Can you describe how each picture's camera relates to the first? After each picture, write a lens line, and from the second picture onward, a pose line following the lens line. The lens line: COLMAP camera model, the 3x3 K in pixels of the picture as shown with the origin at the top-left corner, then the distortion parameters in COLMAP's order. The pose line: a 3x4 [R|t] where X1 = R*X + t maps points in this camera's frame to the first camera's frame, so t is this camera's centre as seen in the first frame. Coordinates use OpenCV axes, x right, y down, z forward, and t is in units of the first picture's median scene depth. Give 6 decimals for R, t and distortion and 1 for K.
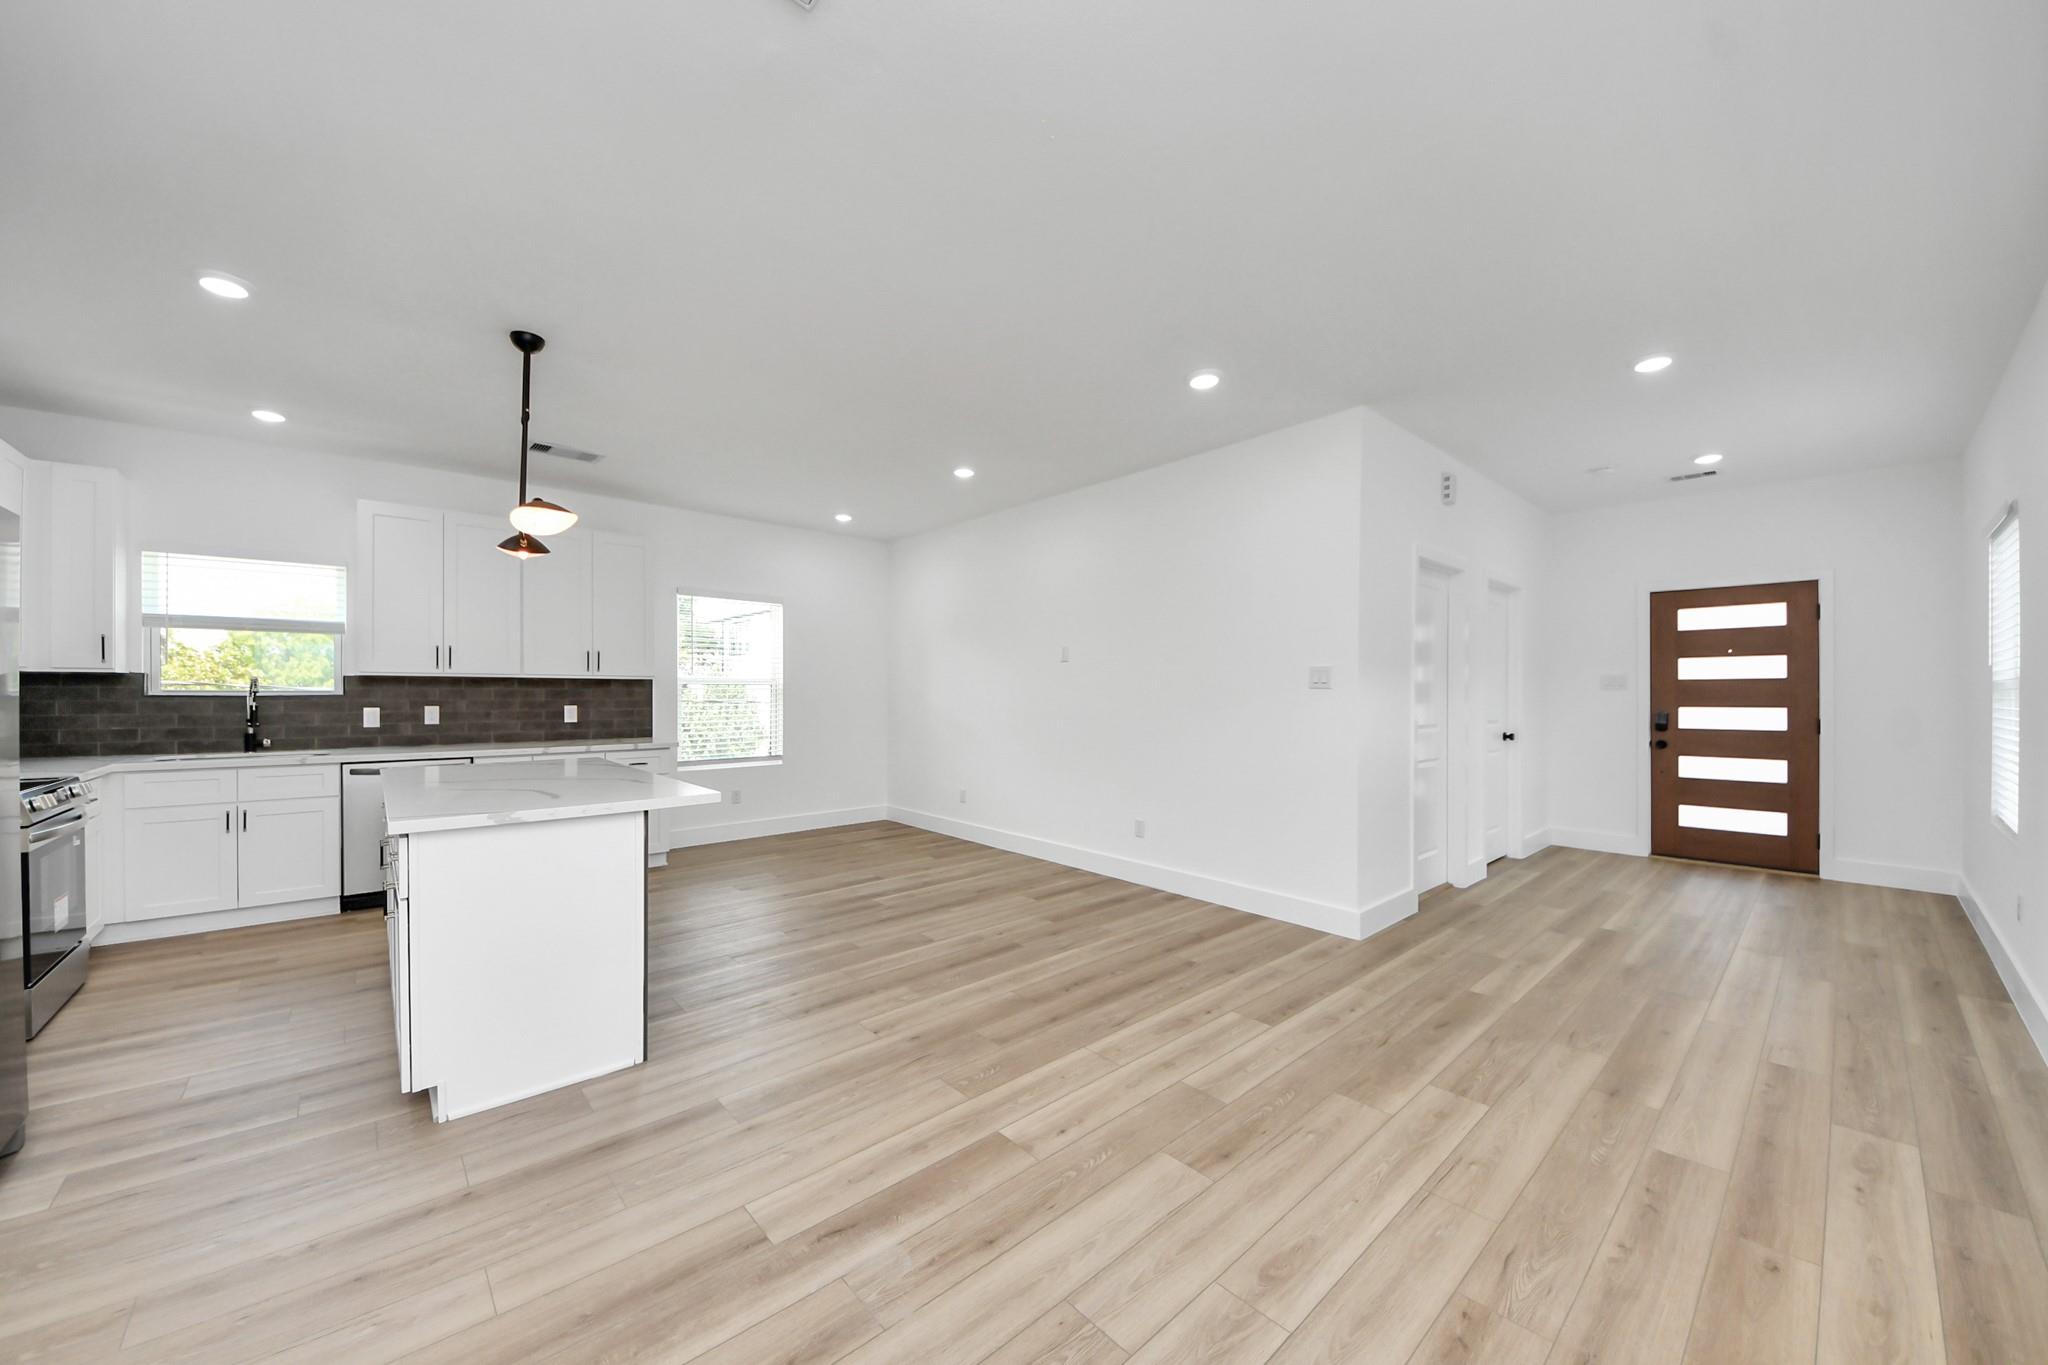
lens RADIAL K [[759.0, 0, 1078.7], [0, 759.0, 703.1], [0, 0, 1]] dist [-0.031961, -0.000432]
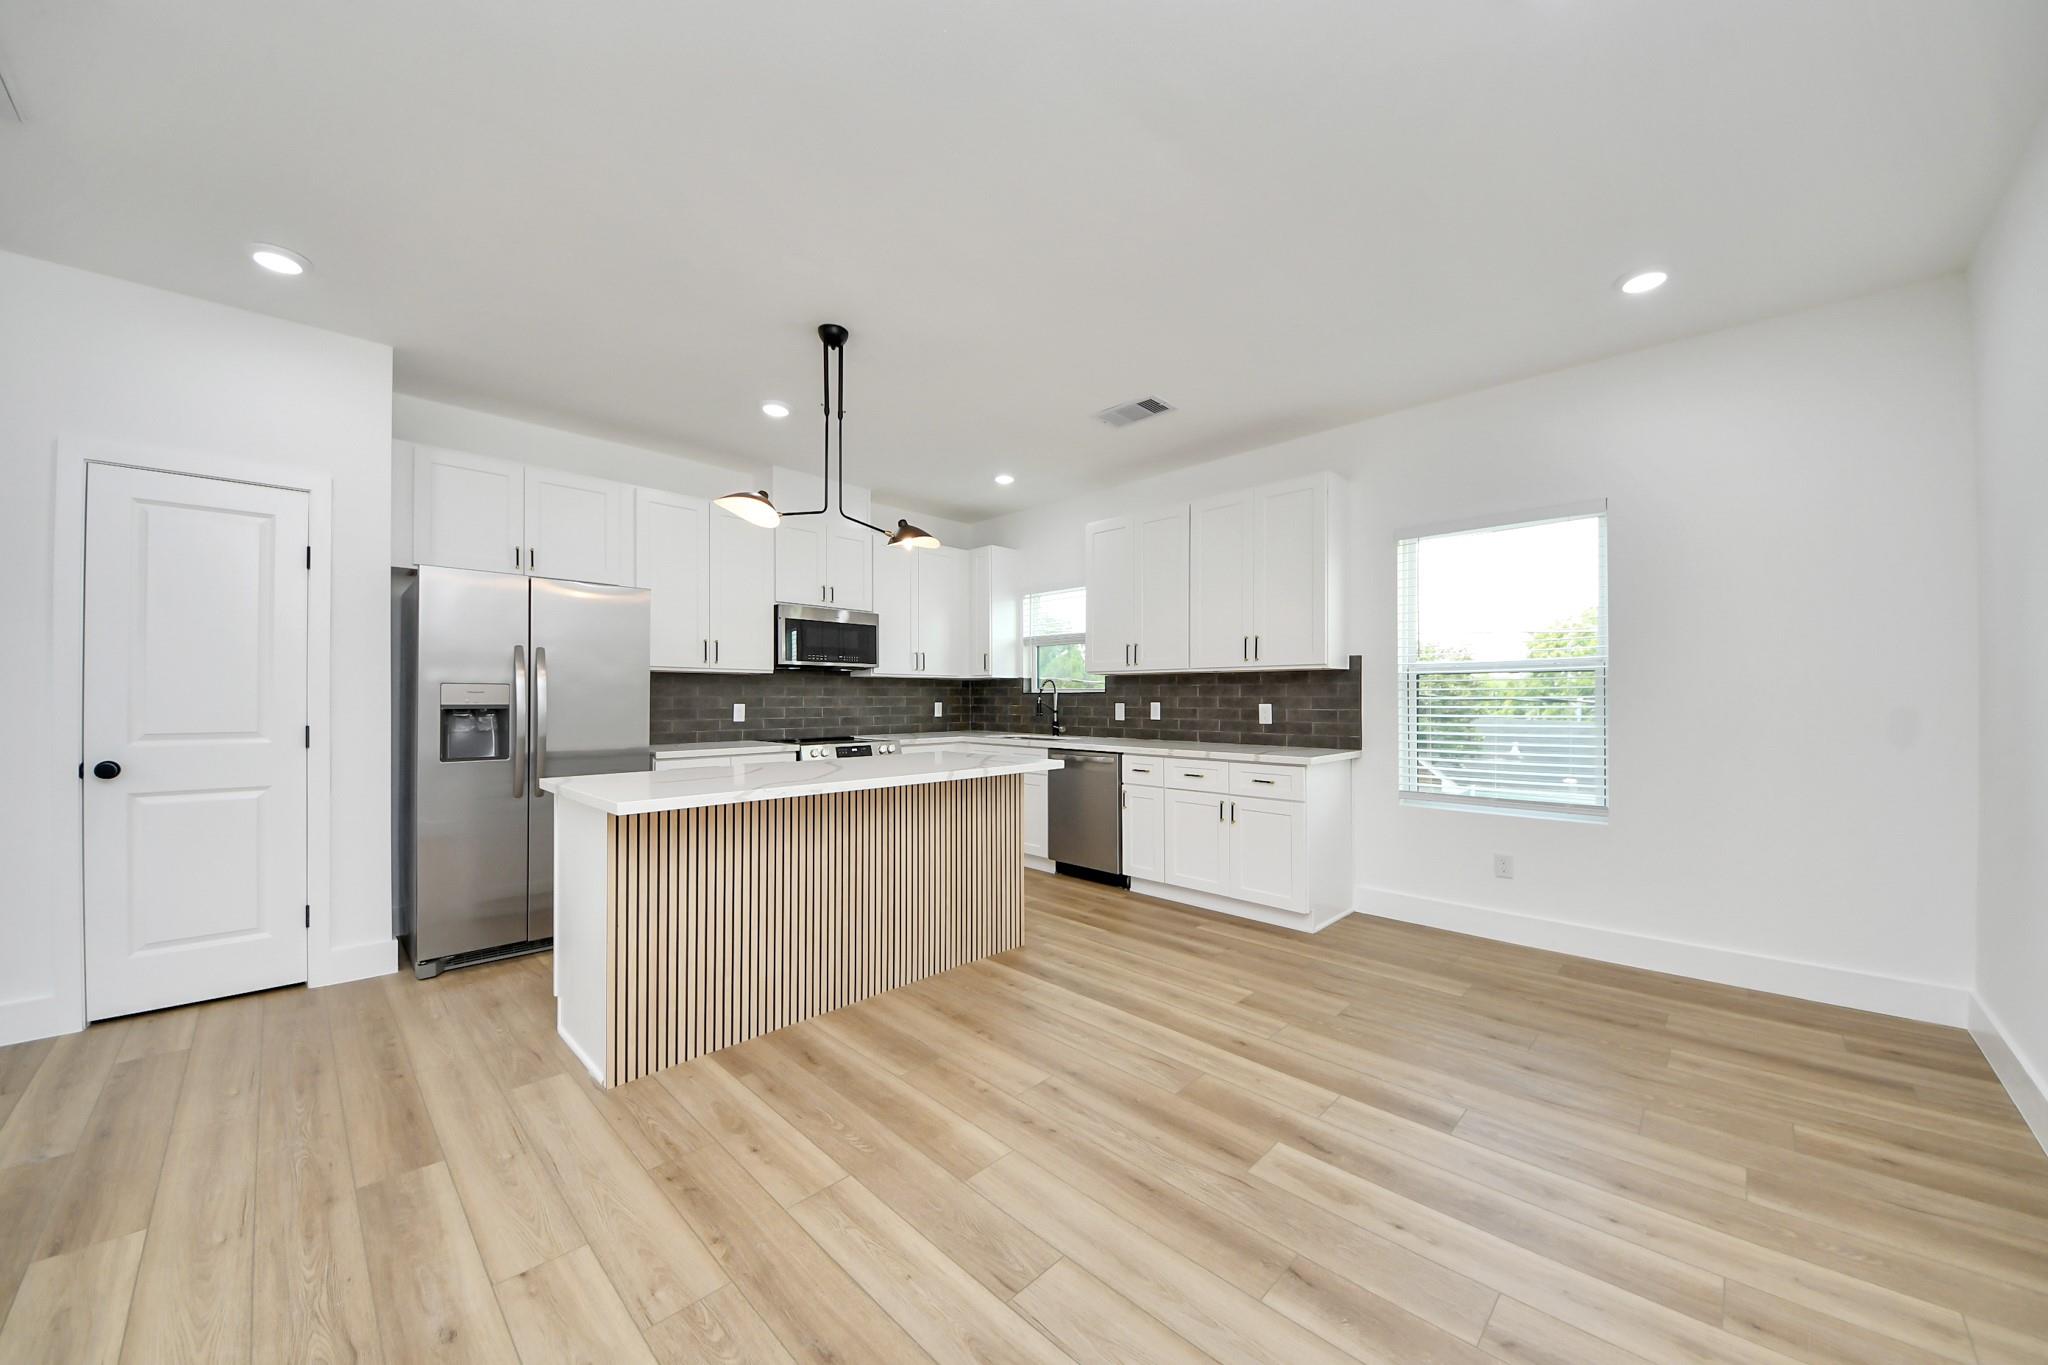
lens RADIAL K [[731.9, 0, 1013.3], [0, 731.9, 695.5], [0, 0, 1]] dist [0.041598, -0.027264]
pose [[0.003343, -0.004500, -0.999984, 0.182768], [-0.013819, 0.999894, -0.004546, 0.001735], [0.999899, 0.013834, 0.003280, 0.878930]]
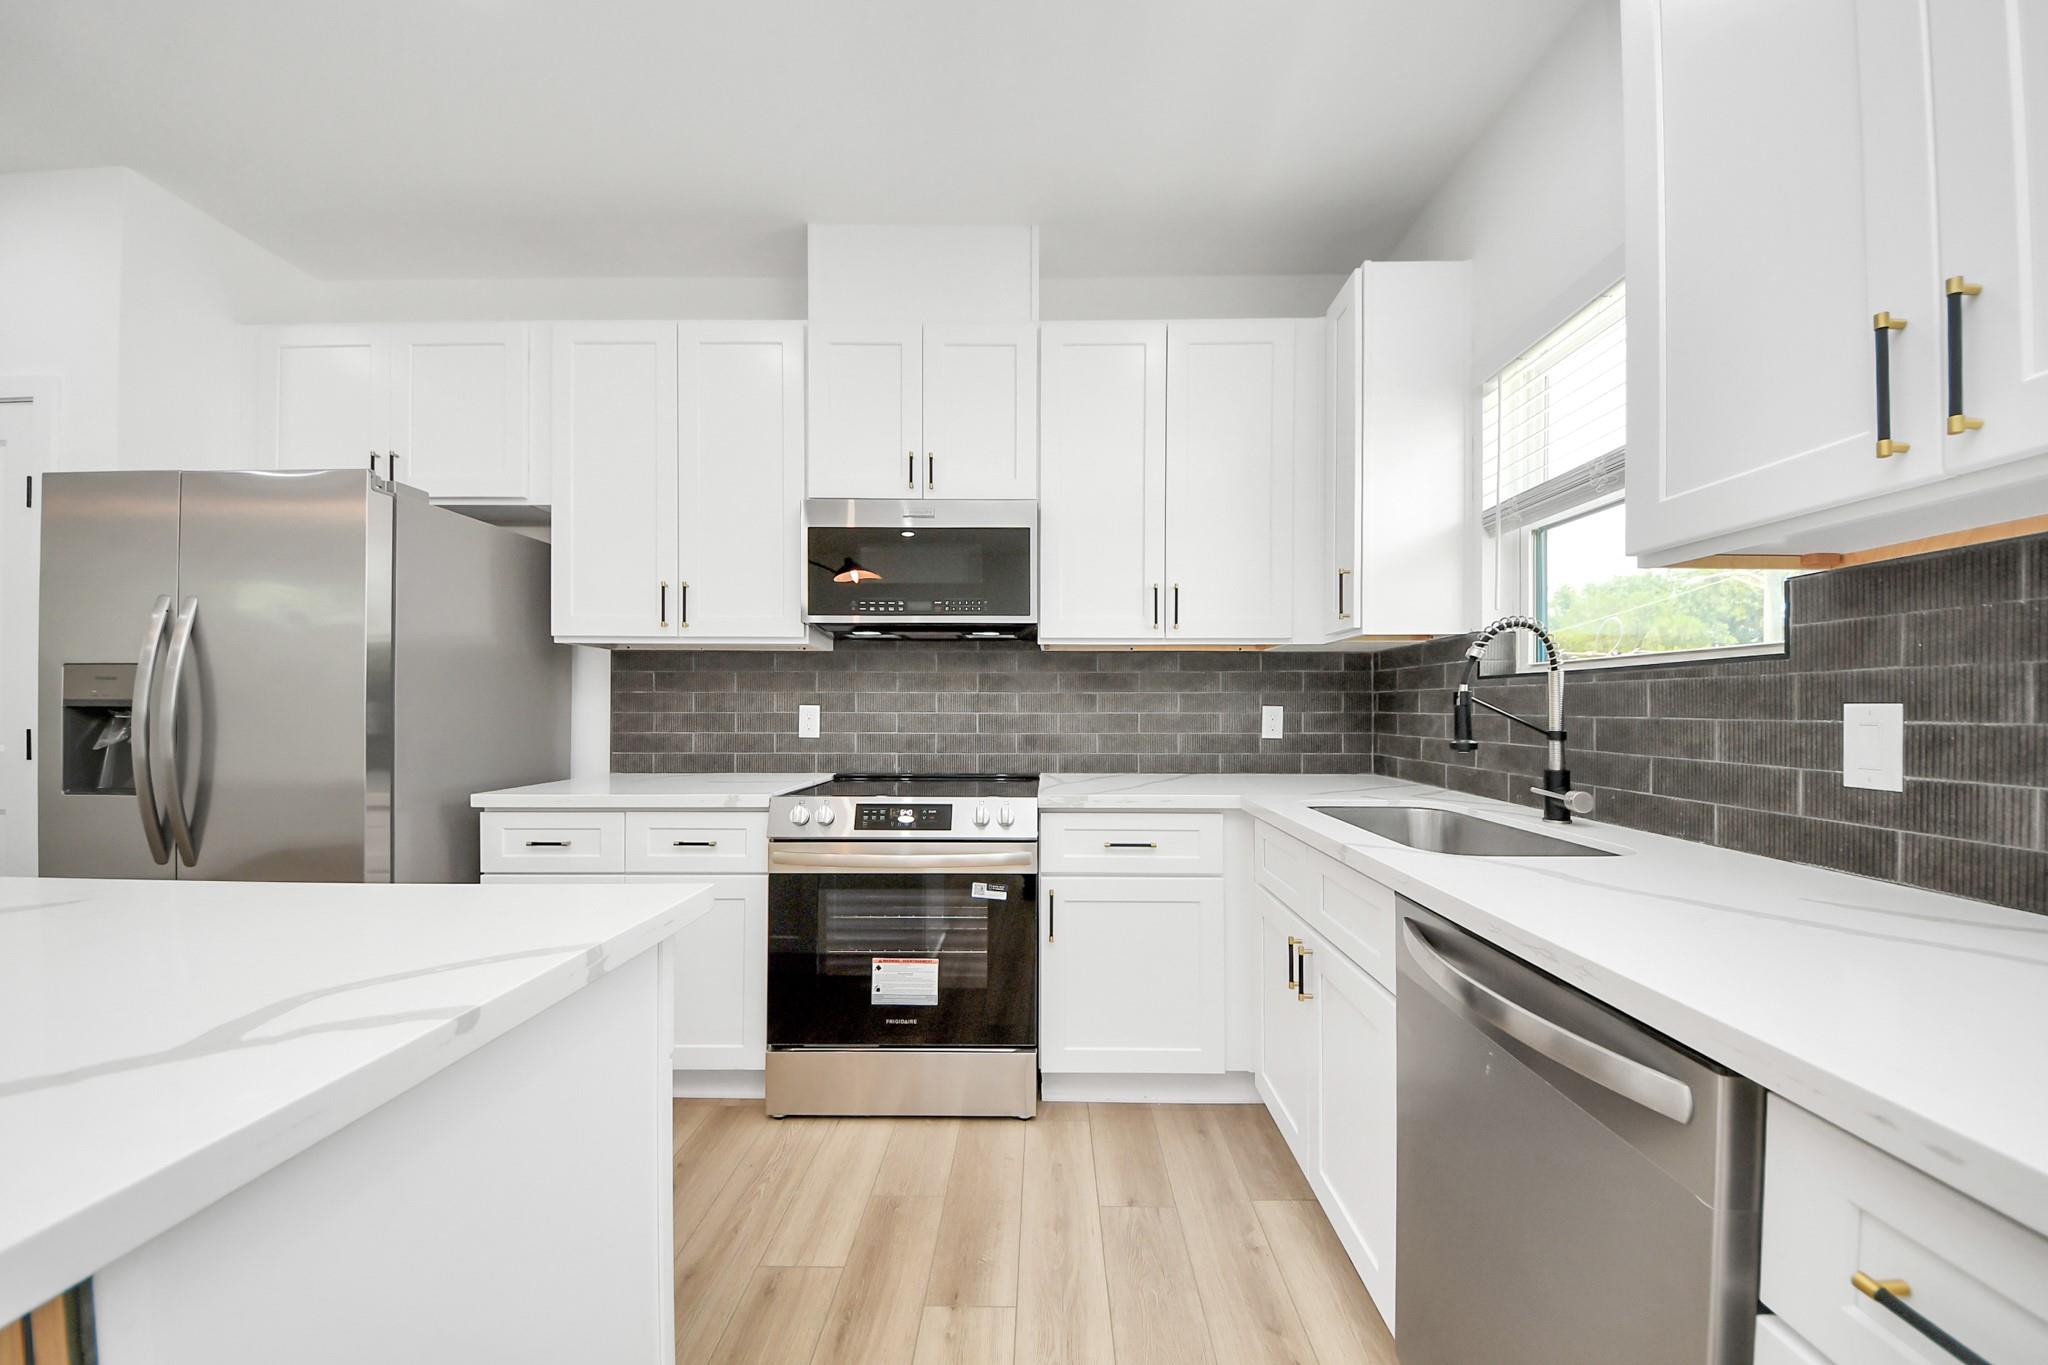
lens RADIAL K [[739.6, 0, 1027.3], [0, 739.6, 703.2], [0, 0, 1]] dist [0.016491, -0.016233]
pose [[-0.713708, -0.006465, -0.700414, -0.653531], [-0.012187, 0.999921, 0.003189, 0.009198], [0.700338, 0.010811, -0.713730, 1.035418]]
